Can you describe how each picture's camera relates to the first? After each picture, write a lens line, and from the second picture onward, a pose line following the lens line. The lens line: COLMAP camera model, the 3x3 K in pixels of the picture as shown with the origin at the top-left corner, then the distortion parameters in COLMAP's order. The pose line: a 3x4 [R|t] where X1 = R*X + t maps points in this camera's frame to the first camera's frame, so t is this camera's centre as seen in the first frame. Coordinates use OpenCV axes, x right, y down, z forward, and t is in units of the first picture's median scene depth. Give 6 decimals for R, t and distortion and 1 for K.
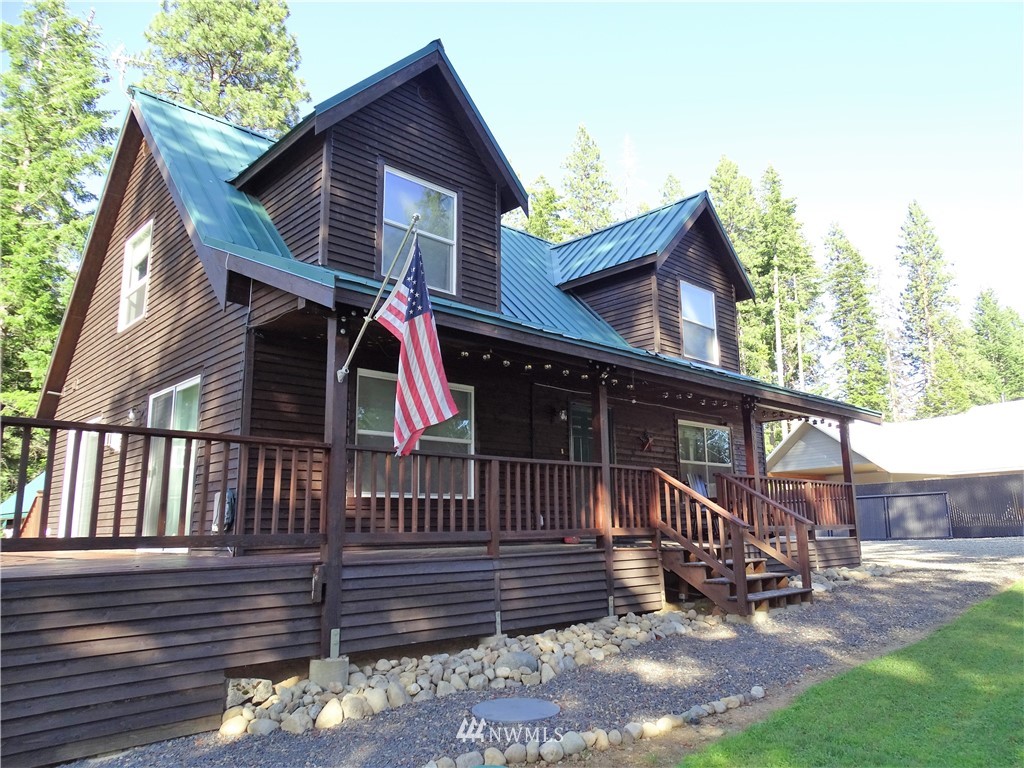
lens RADIAL K [[725.9, 0, 512.0], [0, 725.9, 384.0], [0, 0, 1]] dist [0.003503, -0.003599]
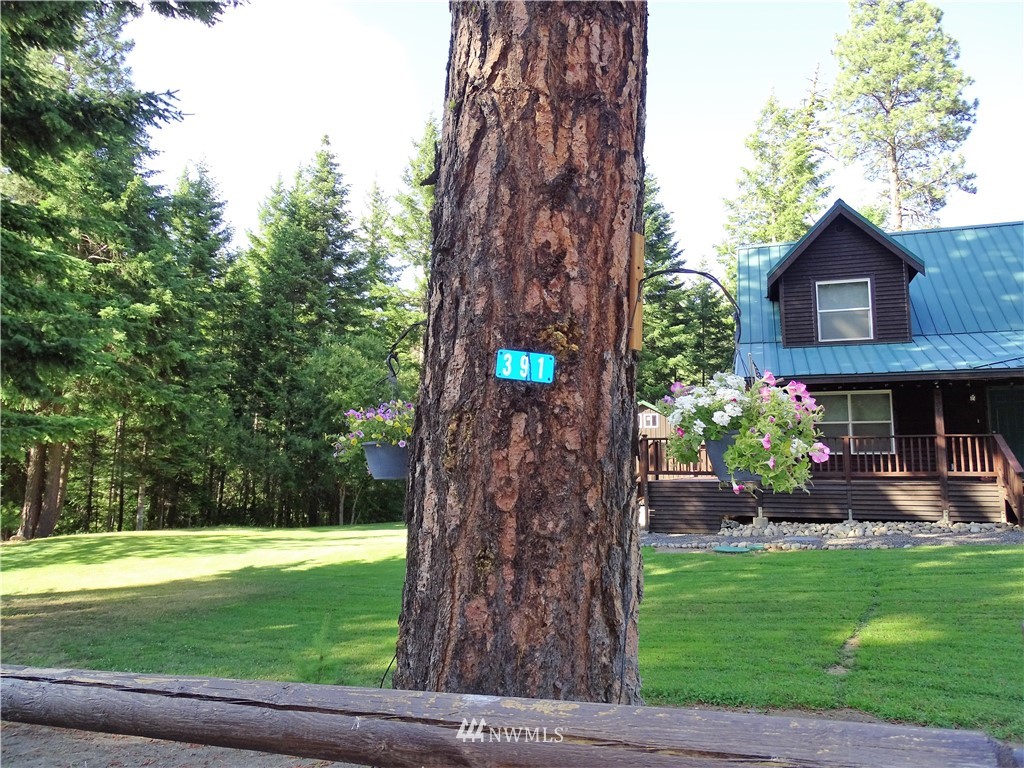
lens RADIAL K [[739.1, 0, 512.0], [0, 739.1, 384.0], [0, 0, 1]] dist [0.001743, 0.004408]
pose [[0.460321, -0.086563, -0.883522, 1.062975], [0.167201, 0.985877, -0.009478, -0.140514], [0.871865, -0.143363, 0.468293, -0.598353]]
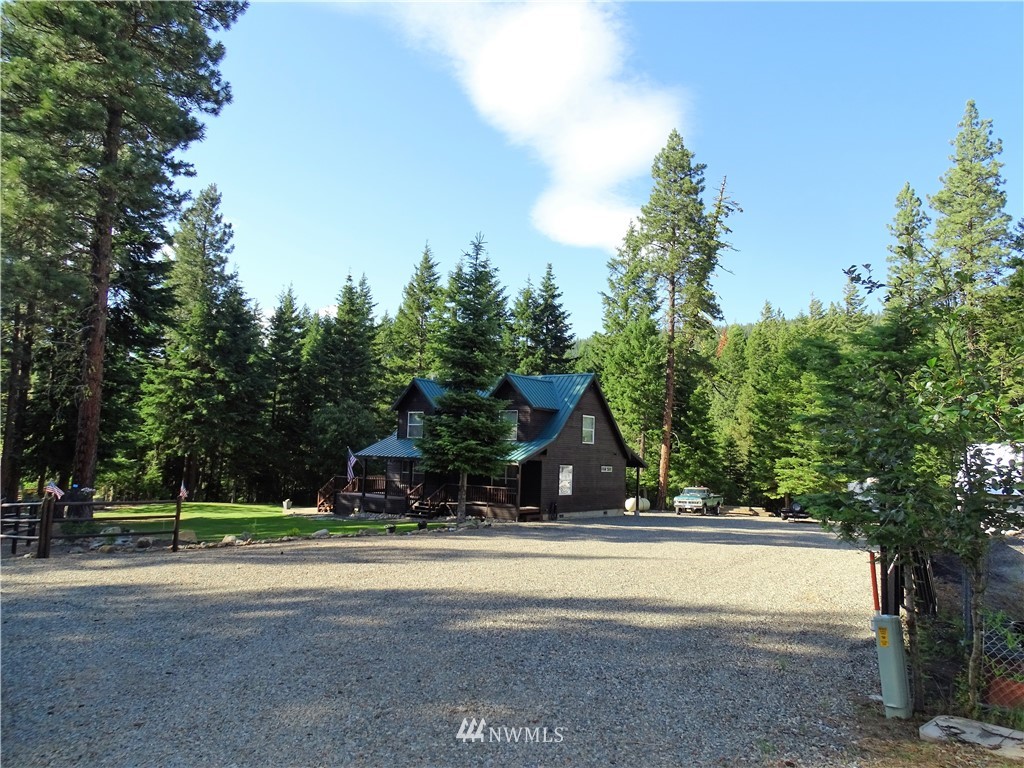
lens RADIAL K [[720.6, 0, 515.0], [0, 720.6, 377.7], [0, 0, 1]] dist [-0.009908, -0.005738]
pose [[0.178864, -0.085138, -0.980183, 3.946416], [0.155696, 0.986145, -0.057245, -0.142379], [0.971476, -0.142372, 0.189641, 0.736516]]
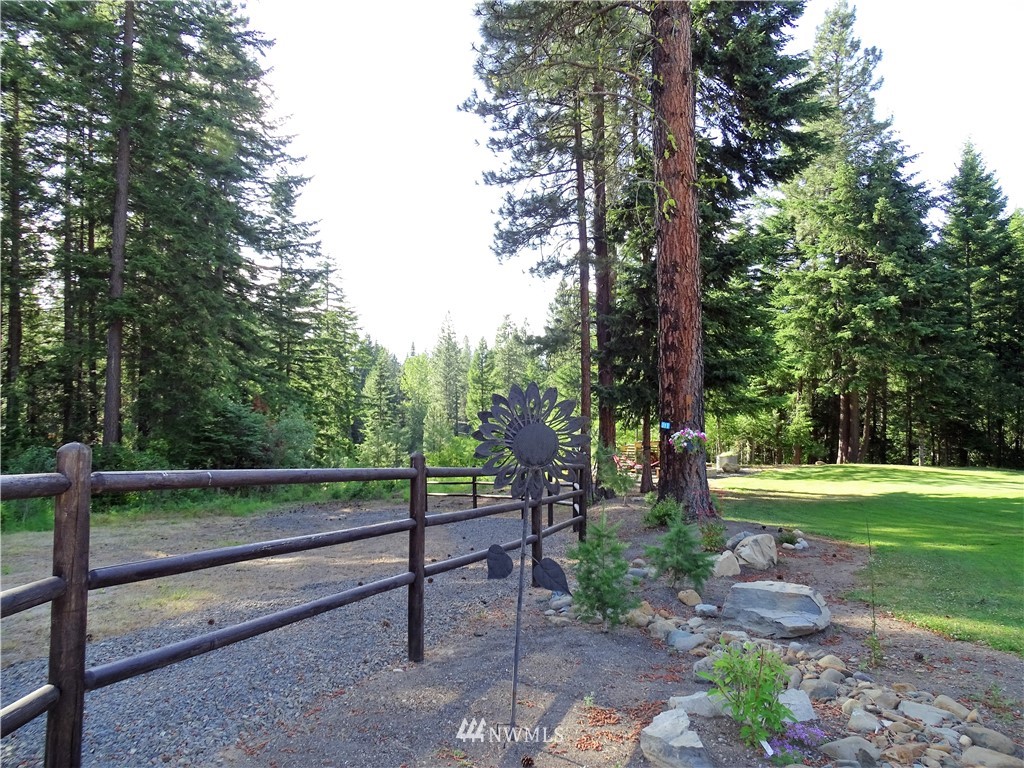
lens RADIAL K [[726.7, 0, 511.7], [0, 726.7, 365.5], [0, 0, 1]] dist [0.002675, -0.002463]
pose [[-0.599830, -0.028083, -0.799635, 2.029253], [0.162449, 0.974295, -0.156074, -0.094920], [0.783463, -0.223518, -0.579849, 0.085787]]
